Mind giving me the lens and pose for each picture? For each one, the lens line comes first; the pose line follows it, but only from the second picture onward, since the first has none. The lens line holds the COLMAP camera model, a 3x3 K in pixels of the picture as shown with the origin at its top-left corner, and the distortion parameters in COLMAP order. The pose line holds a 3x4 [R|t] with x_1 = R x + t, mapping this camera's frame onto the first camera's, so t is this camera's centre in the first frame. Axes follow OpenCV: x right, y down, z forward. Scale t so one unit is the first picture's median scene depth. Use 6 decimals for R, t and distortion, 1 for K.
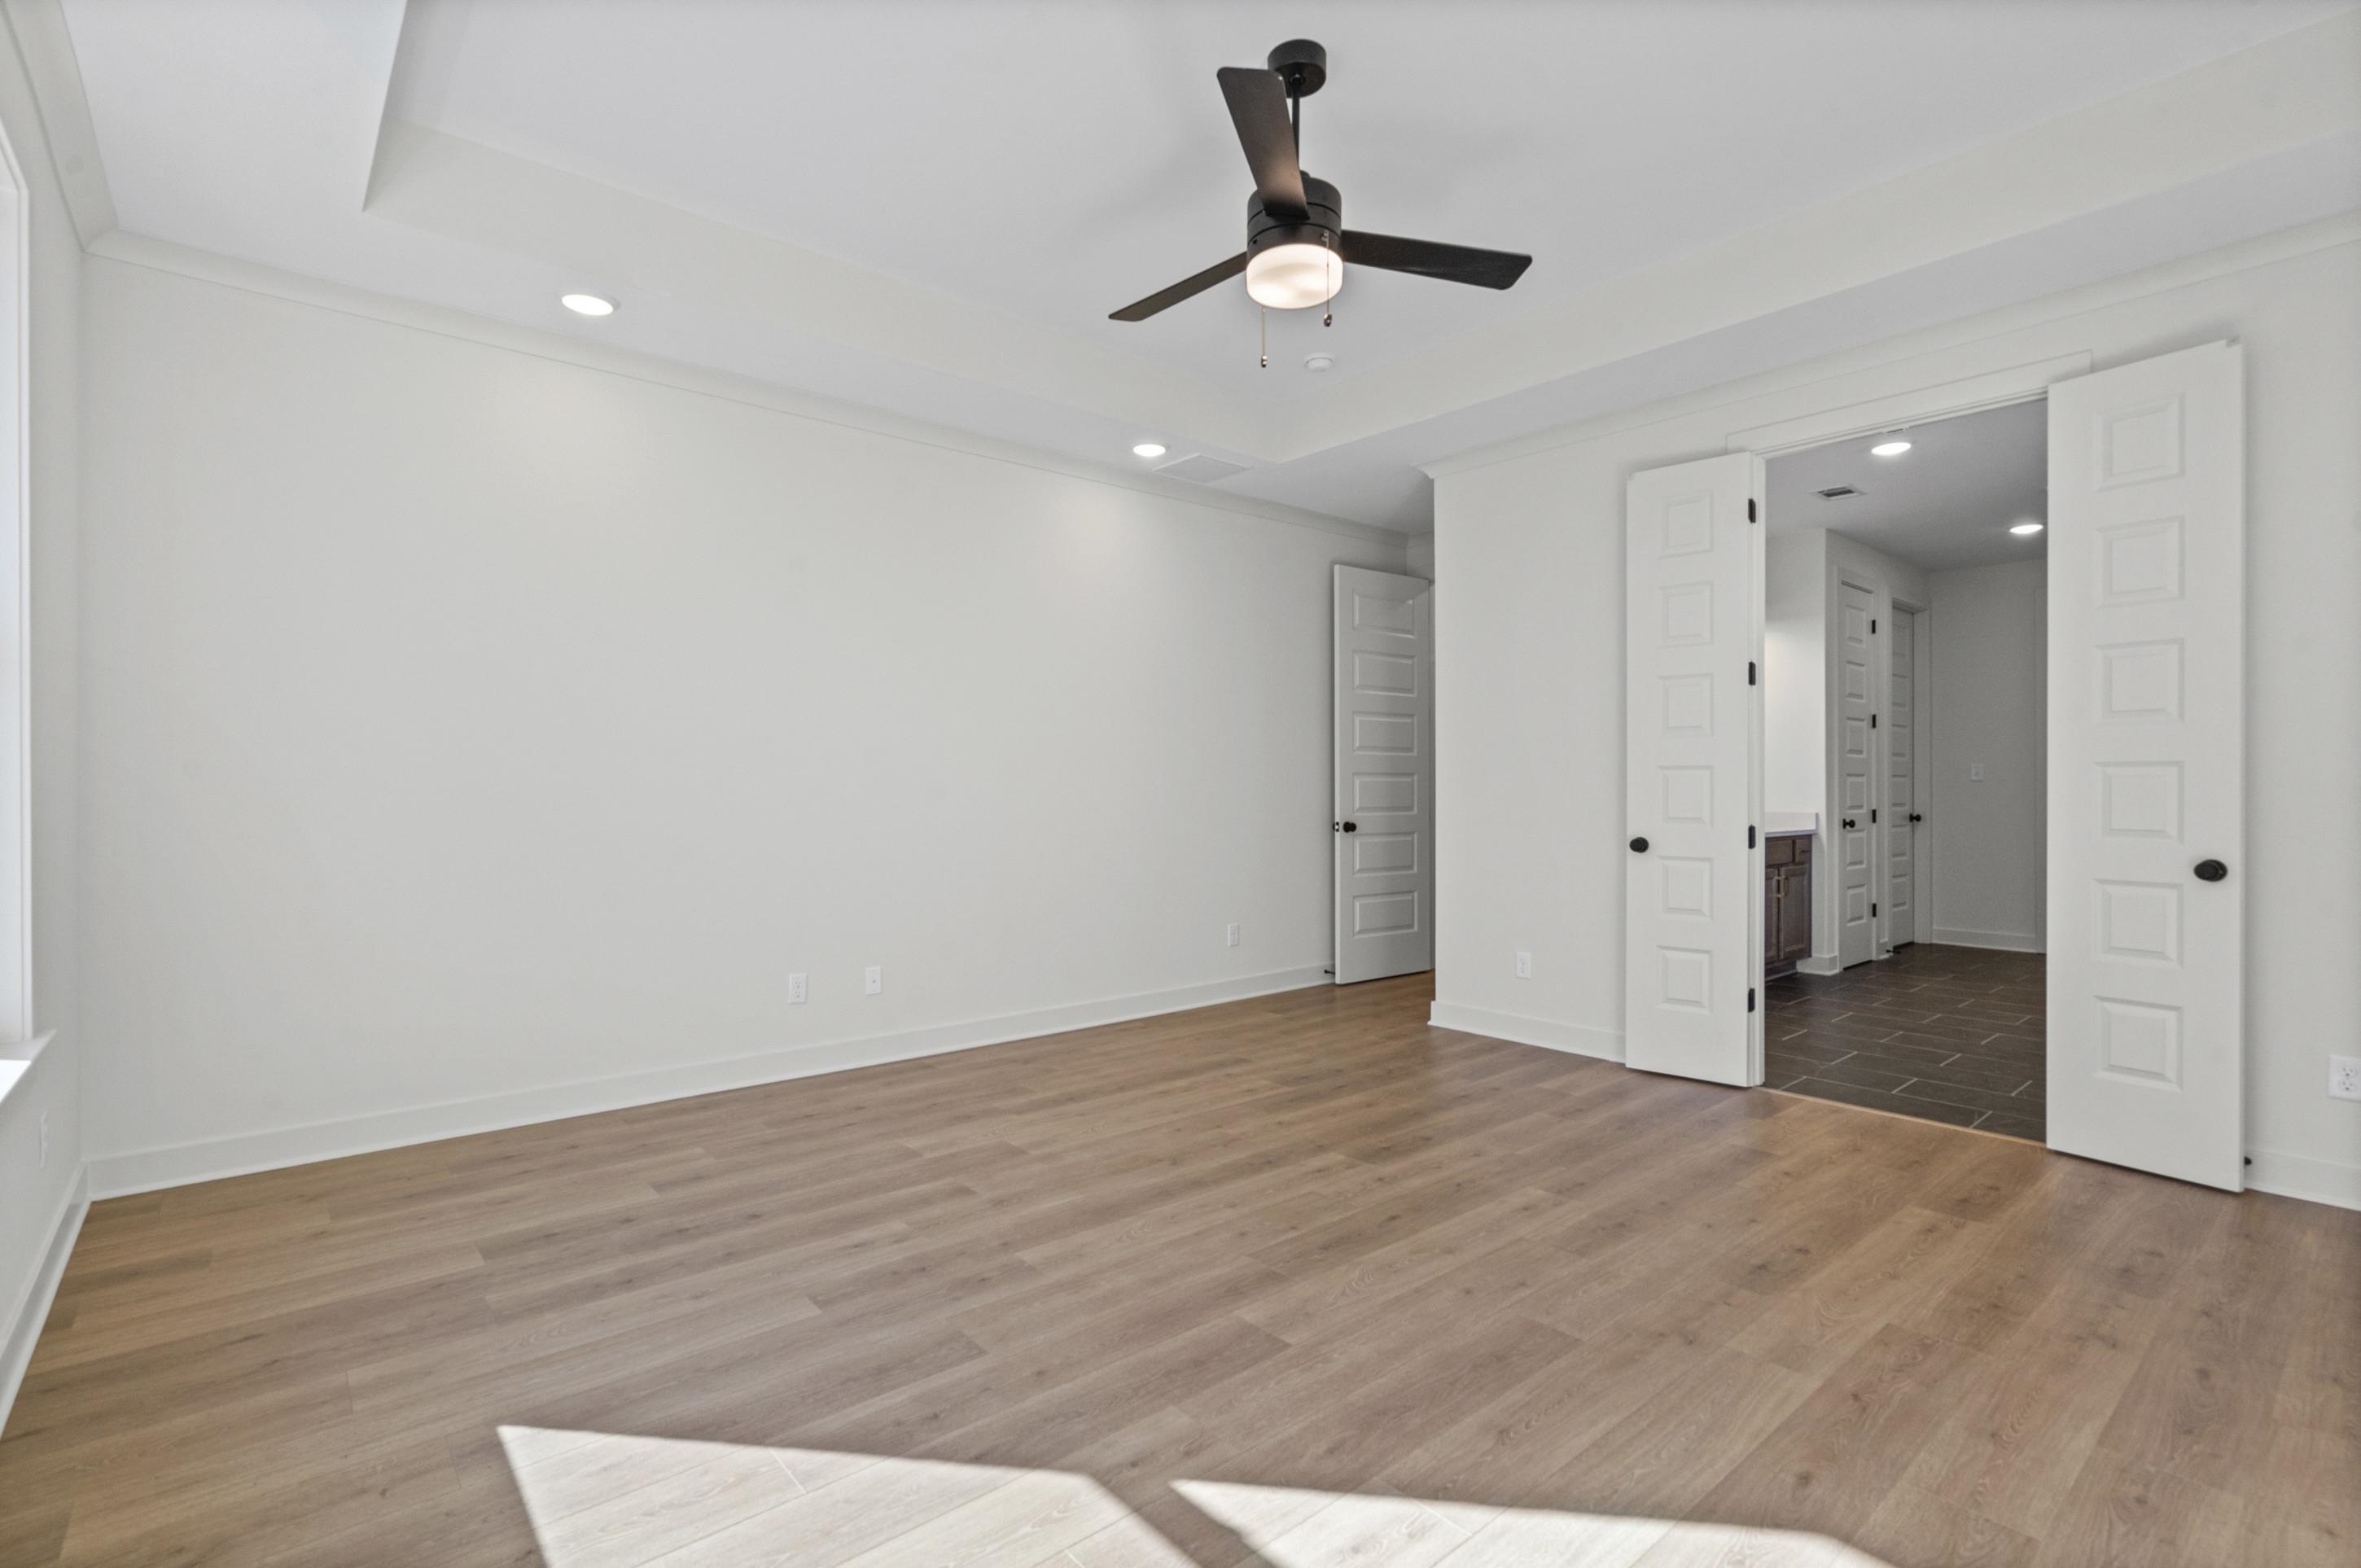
lens RADIAL K [[1089.8, 0, 1181.2], [0, 1089.8, 786.6], [0, 0, 1]] dist [-0.002595, -0.000241]
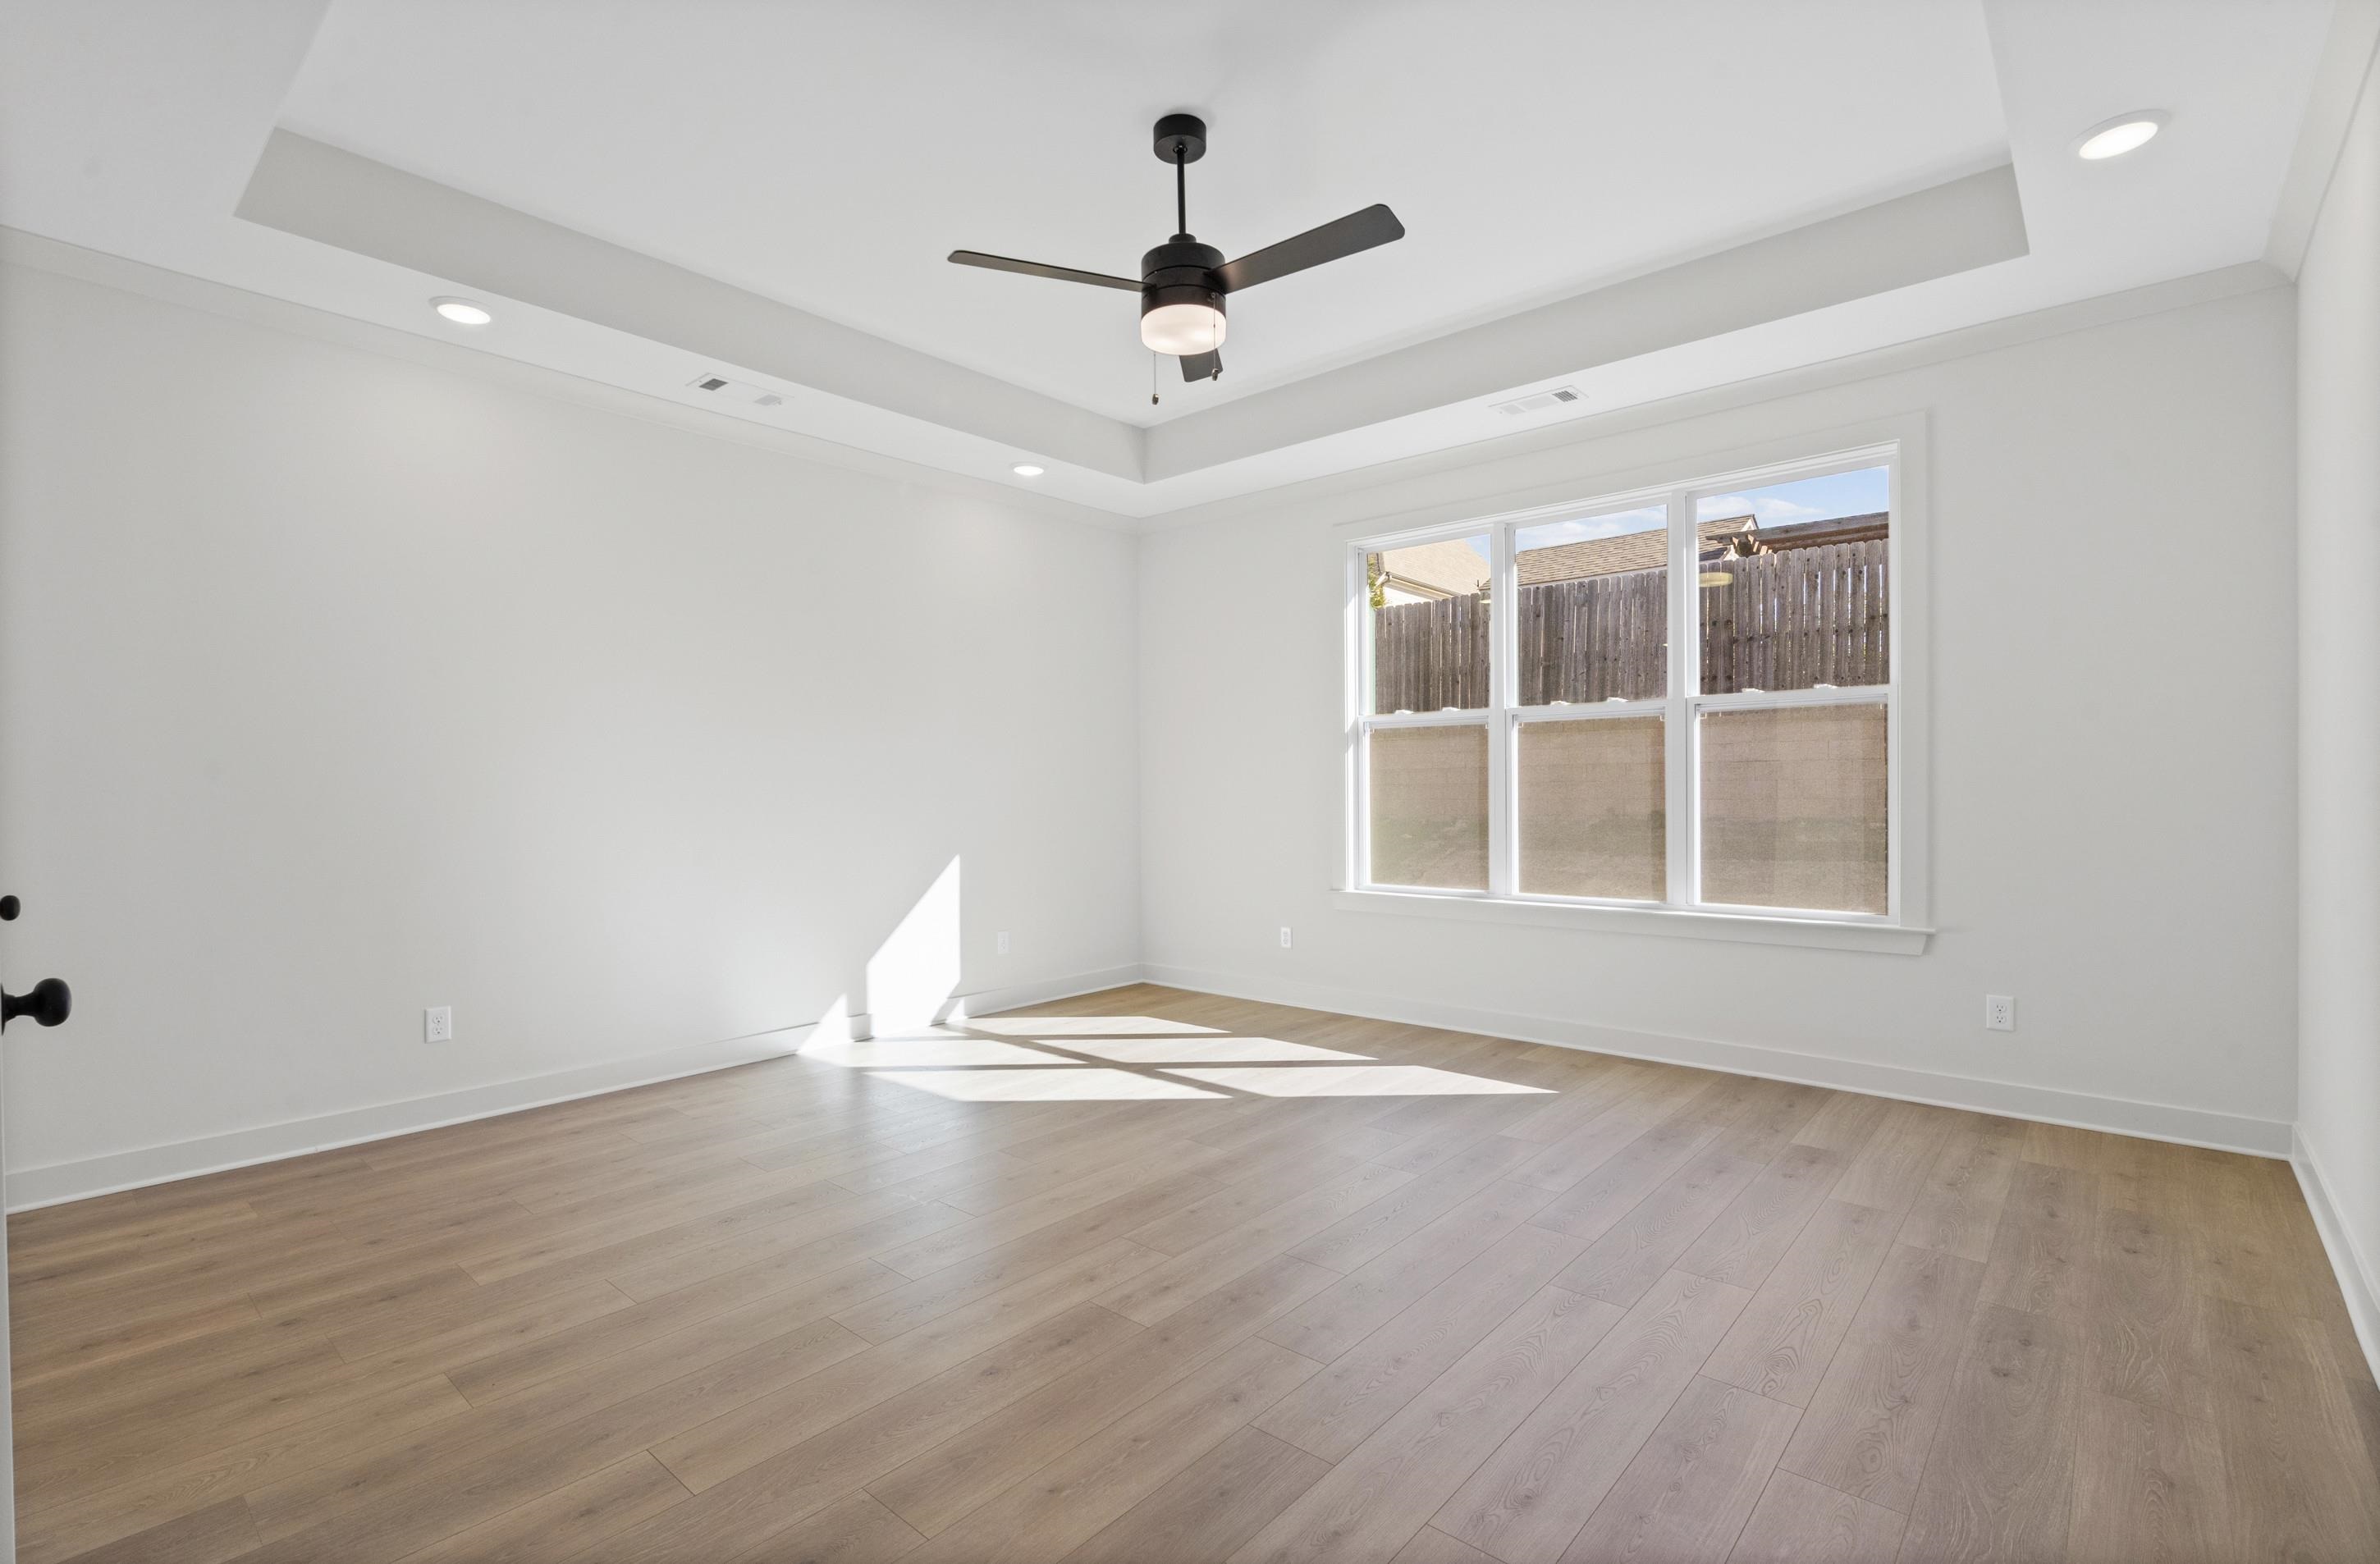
lens RADIAL K [[1076.3, 0, 1194.3], [0, 1076.3, 786.4], [0, 0, 1]] dist [0.003272, 0.000273]
pose [[-0.989190, 0.007610, -0.146441, 0.243976], [0.007823, 0.999969, -0.000878, -0.000595], [0.146430, -0.002014, -0.989219, 1.976008]]
